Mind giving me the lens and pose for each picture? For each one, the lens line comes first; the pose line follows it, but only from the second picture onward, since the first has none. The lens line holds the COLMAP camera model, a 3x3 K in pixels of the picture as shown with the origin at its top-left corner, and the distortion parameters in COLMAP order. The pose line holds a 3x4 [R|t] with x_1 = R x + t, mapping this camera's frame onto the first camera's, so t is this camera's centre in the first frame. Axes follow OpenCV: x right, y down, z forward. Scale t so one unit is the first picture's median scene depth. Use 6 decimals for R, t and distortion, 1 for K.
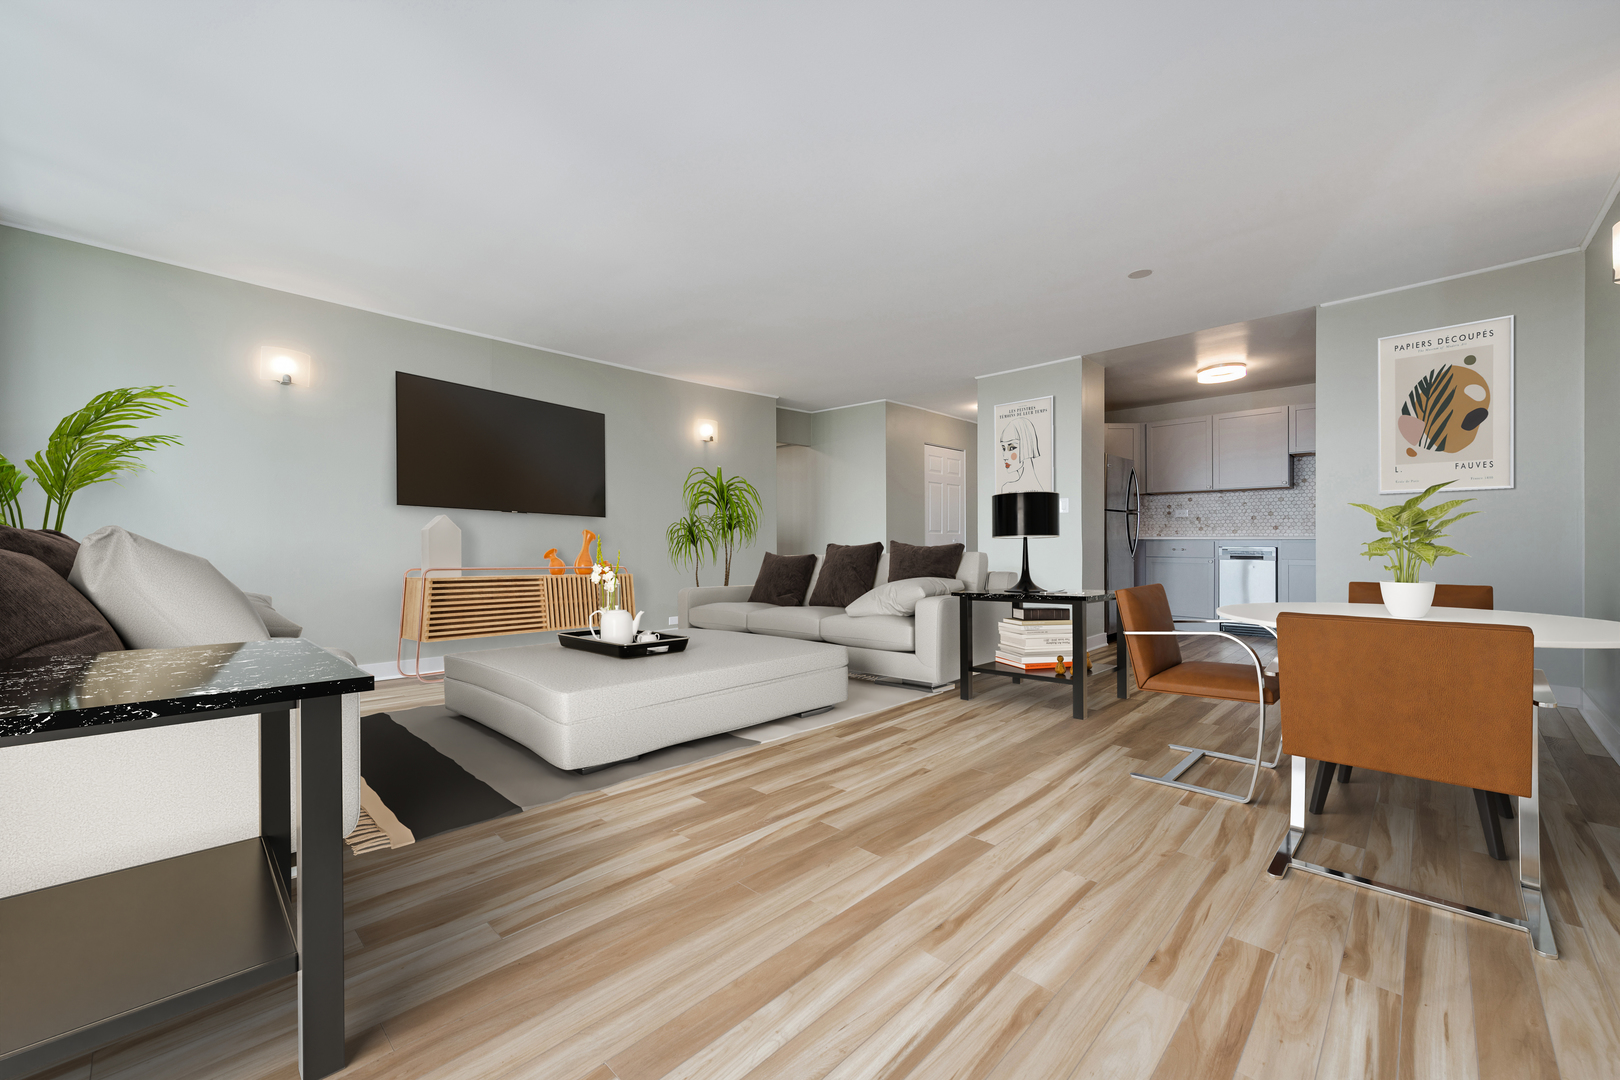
lens RADIAL K [[638.0, 0, 810.0], [0, 638.0, 540.0], [0, 0, 1]] dist [0.002923, 0.000118]
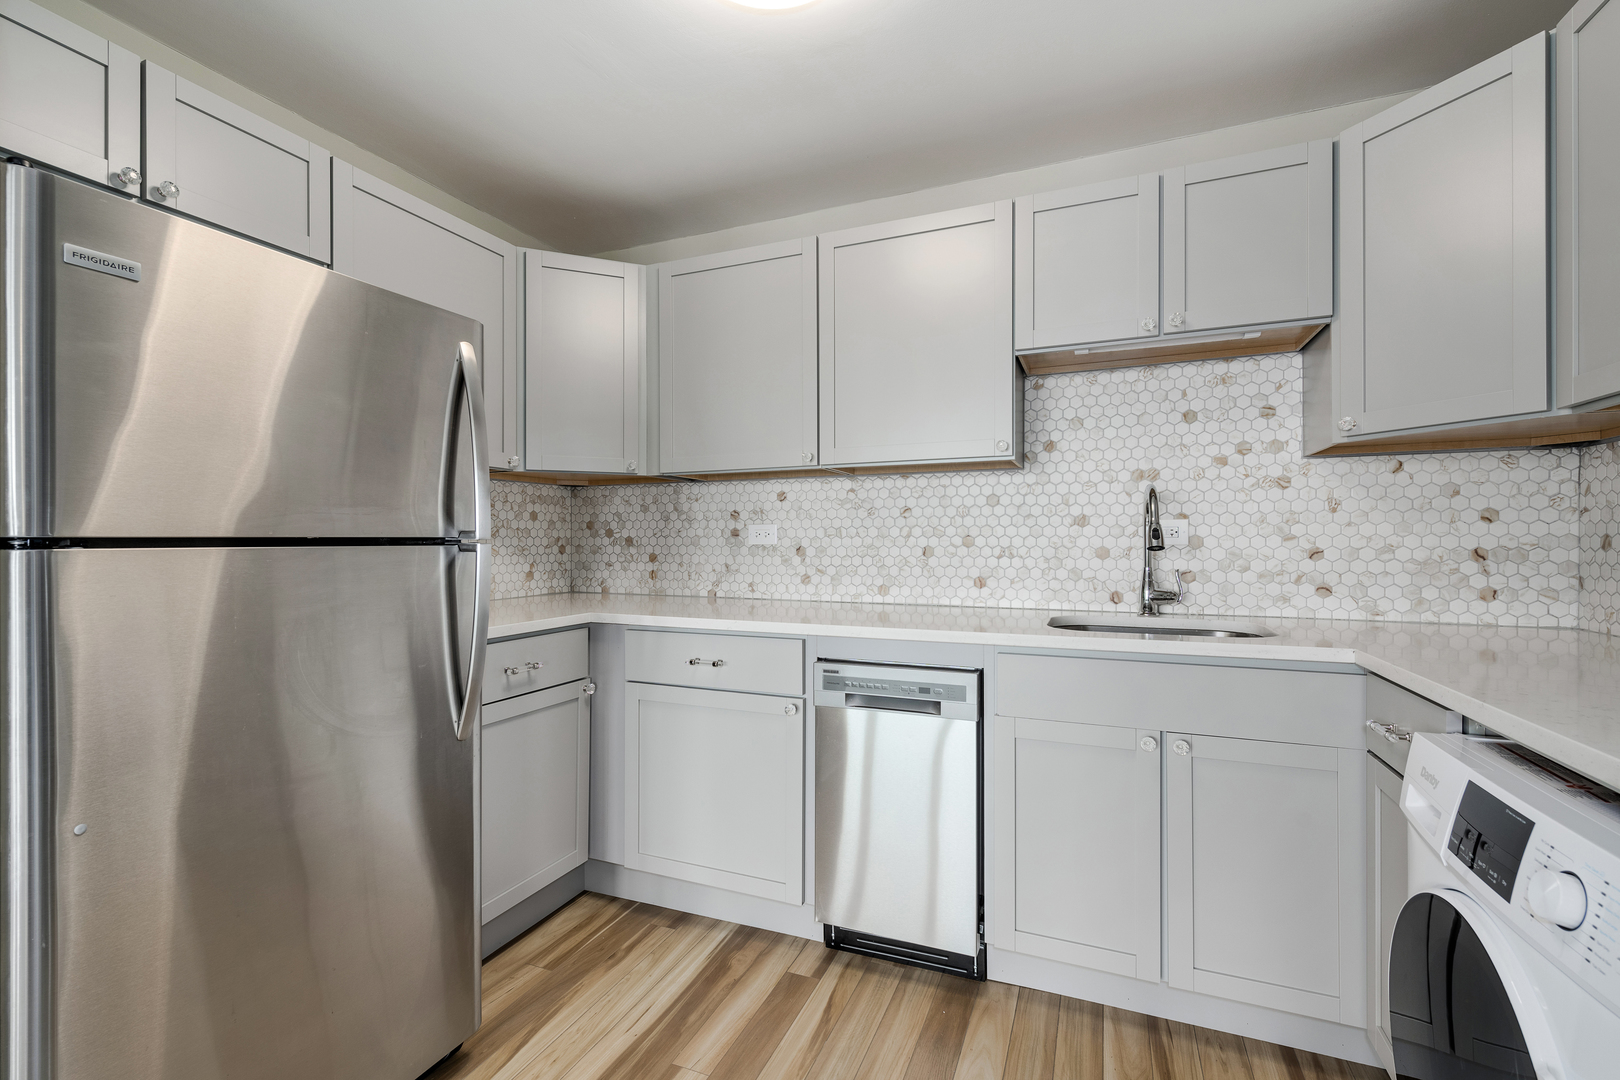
lens RADIAL K [[703.6, 0, 806.2], [0, 703.6, 546.3], [0, 0, 1]] dist [-0.000876, -0.000261]
pose [[0.930939, -0.004353, 0.365148, 1.017323], [0.002237, 0.999978, 0.006218, -0.083034], [-0.365167, -0.004972, 0.930929, 1.378117]]
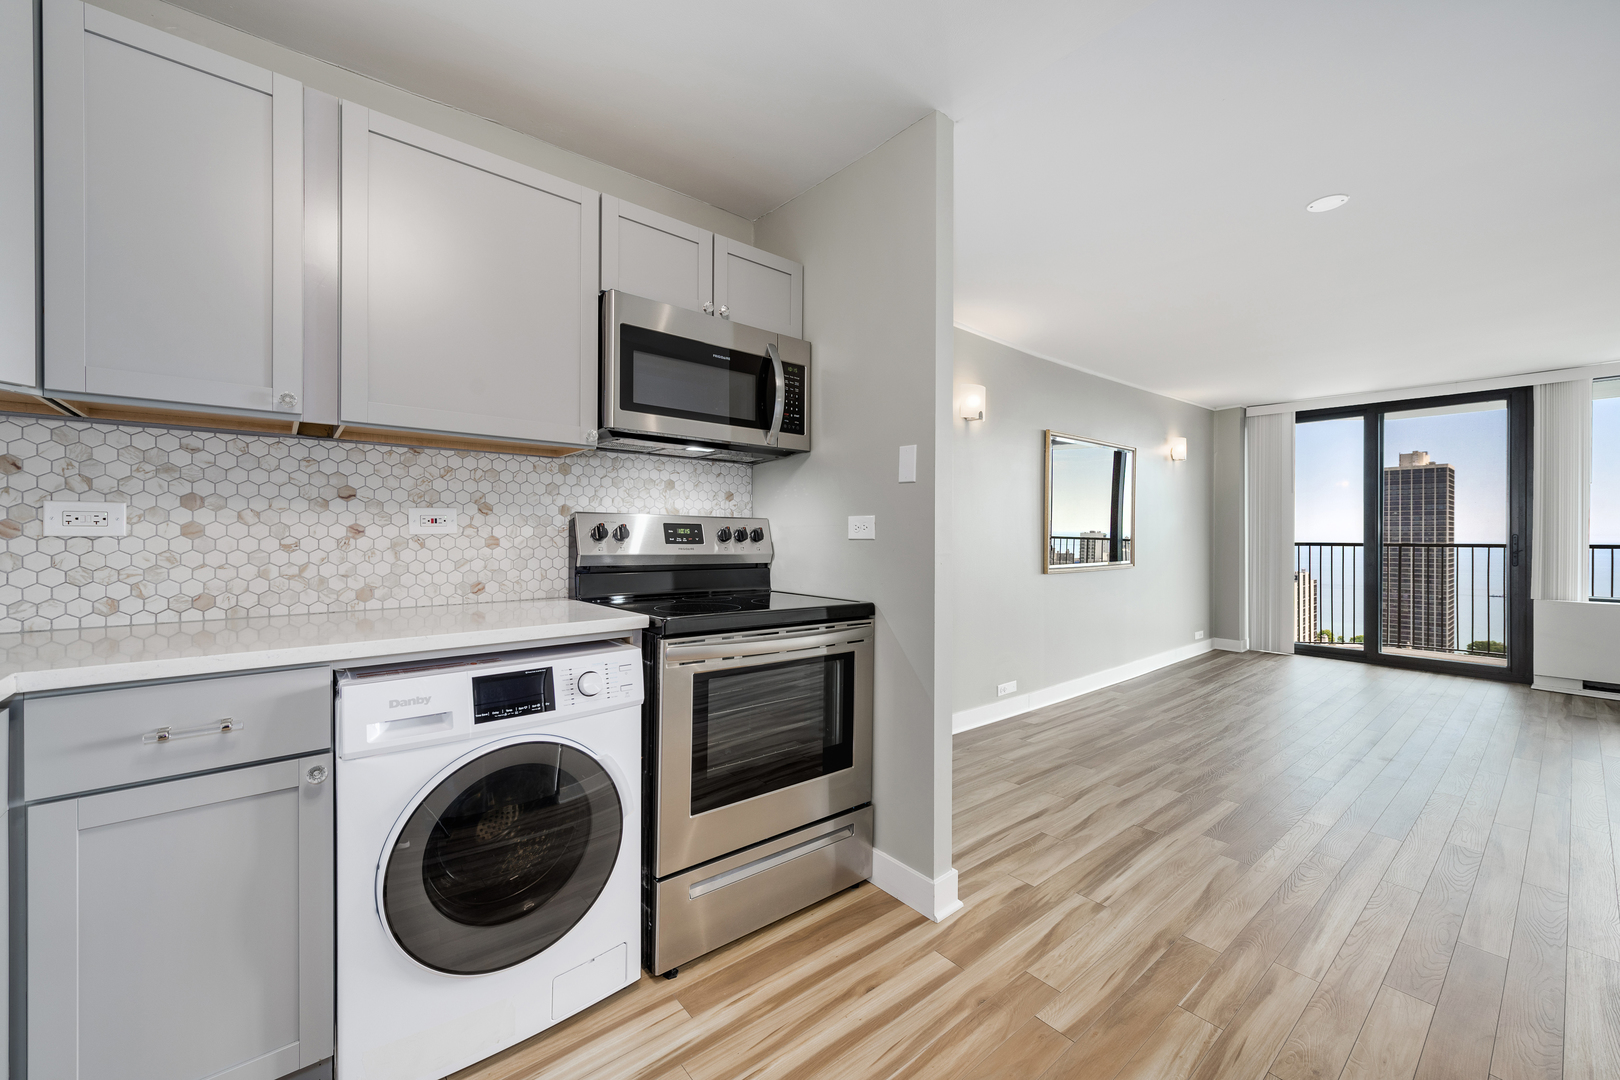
lens RADIAL K [[638.0, 0, 810.0], [0, 638.0, 540.0], [0, 0, 1]] dist [0.002923, 0.000118]
pose [[-0.994955, -0.003287, 0.100265, 1.116095], [-0.002378, 0.999955, 0.009188, -0.079171], [-0.100290, 0.008903, -0.994918, 1.946180]]
